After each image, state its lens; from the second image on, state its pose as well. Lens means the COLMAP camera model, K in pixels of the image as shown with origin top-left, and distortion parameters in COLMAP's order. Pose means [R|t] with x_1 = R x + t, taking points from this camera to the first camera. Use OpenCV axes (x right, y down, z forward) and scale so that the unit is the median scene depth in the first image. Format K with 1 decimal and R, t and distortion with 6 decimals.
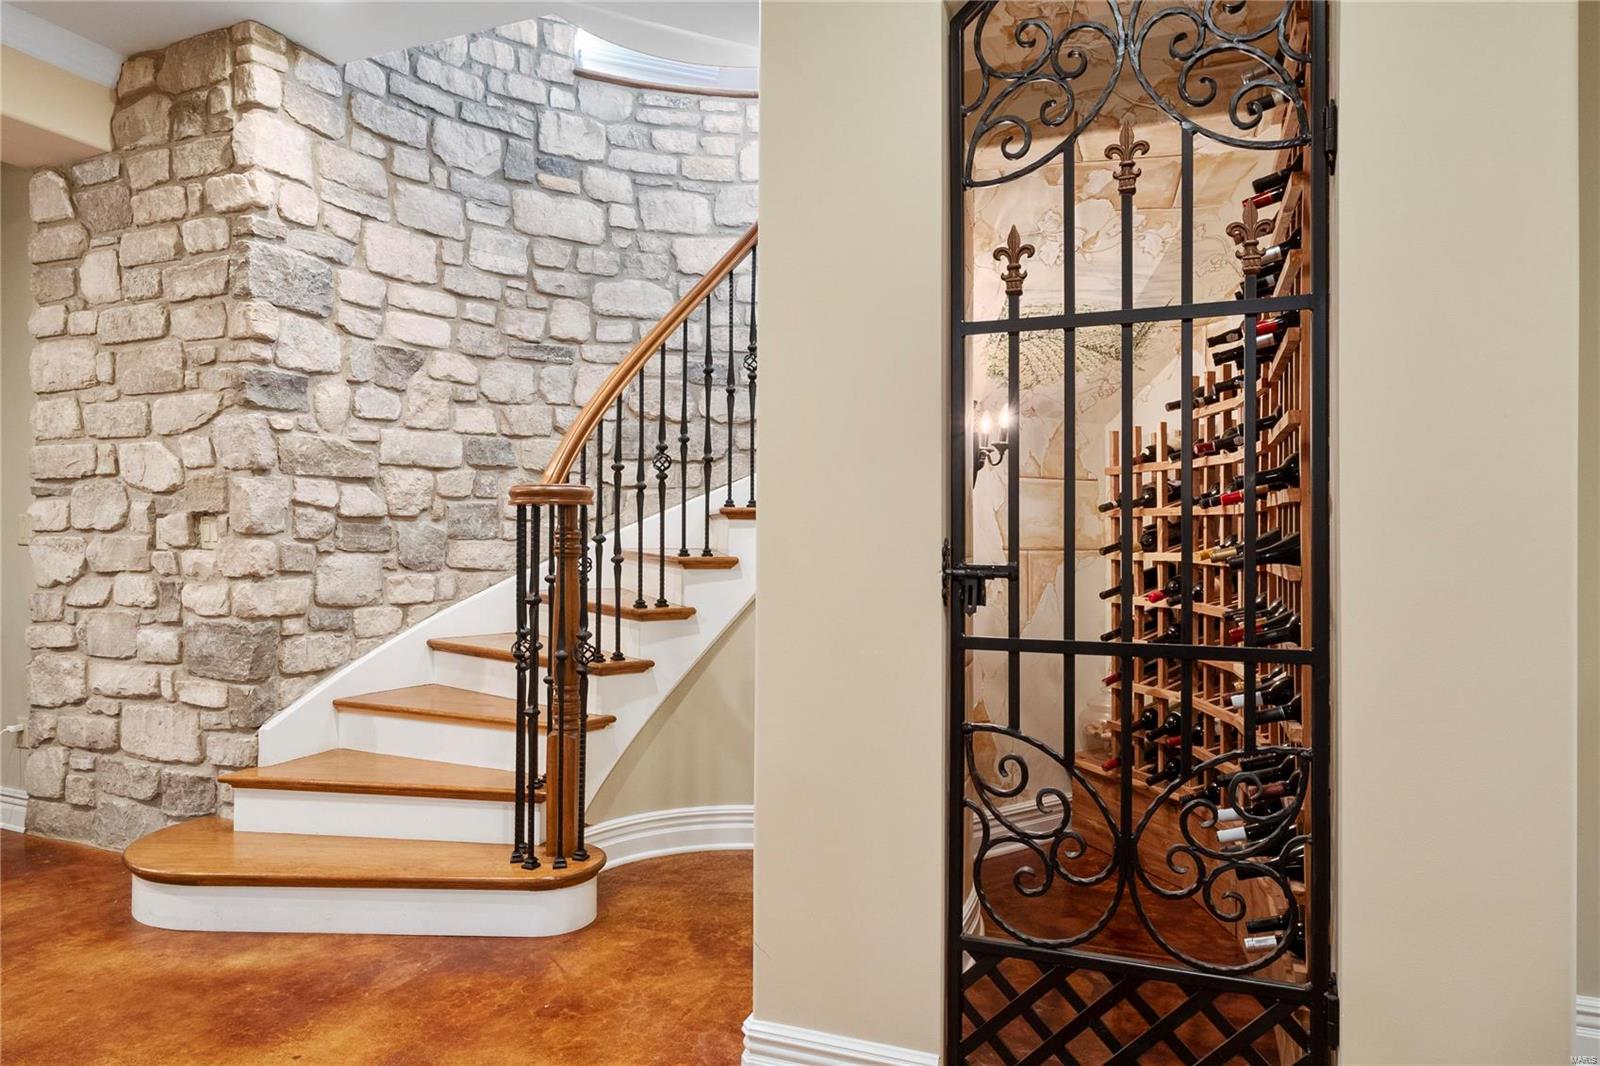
lens RADIAL K [[960.1, 0, 794.4], [0, 960.1, 533.5], [0, 0, 1]] dist [0.015100, 0.000851]
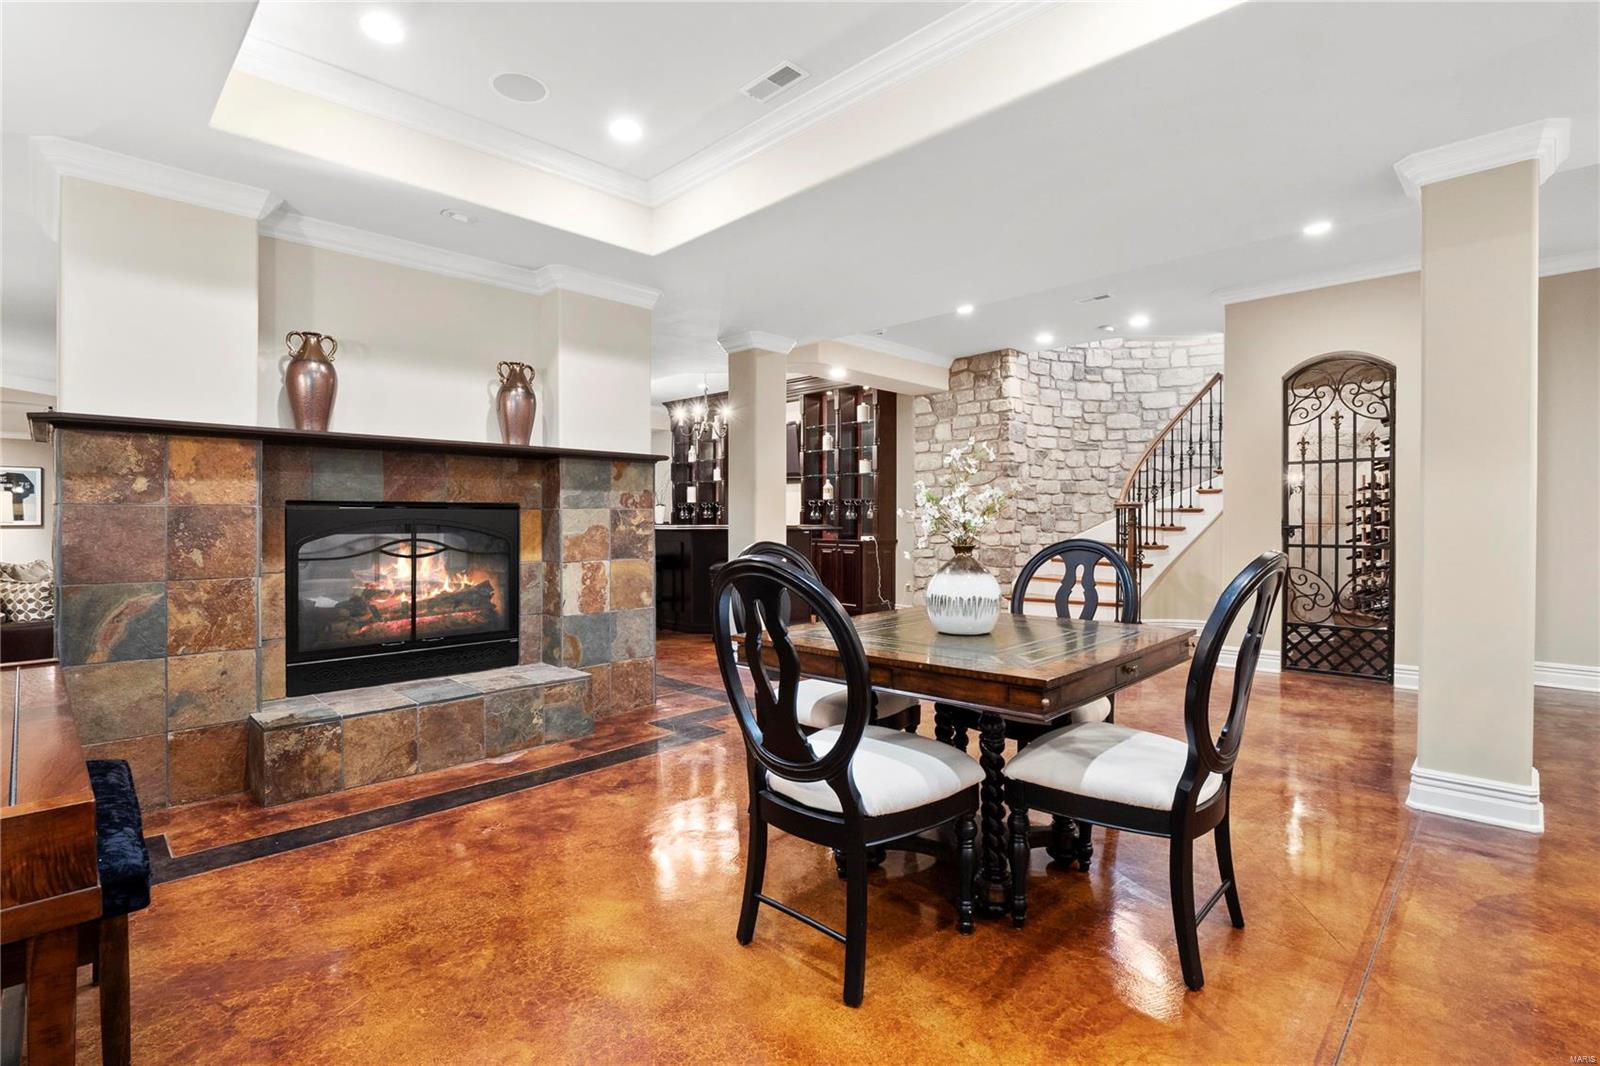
lens RADIAL K [[744.8, 0, 792.6], [0, 744.8, 526.1], [0, 0, 1]] dist [-0.013841, 0.000007]
pose [[0.921566, 0.000610, -0.388222, -0.262179], [0.001631, 0.999984, 0.005444, 0.009781], [0.388219, -0.005651, 0.921550, -1.310040]]
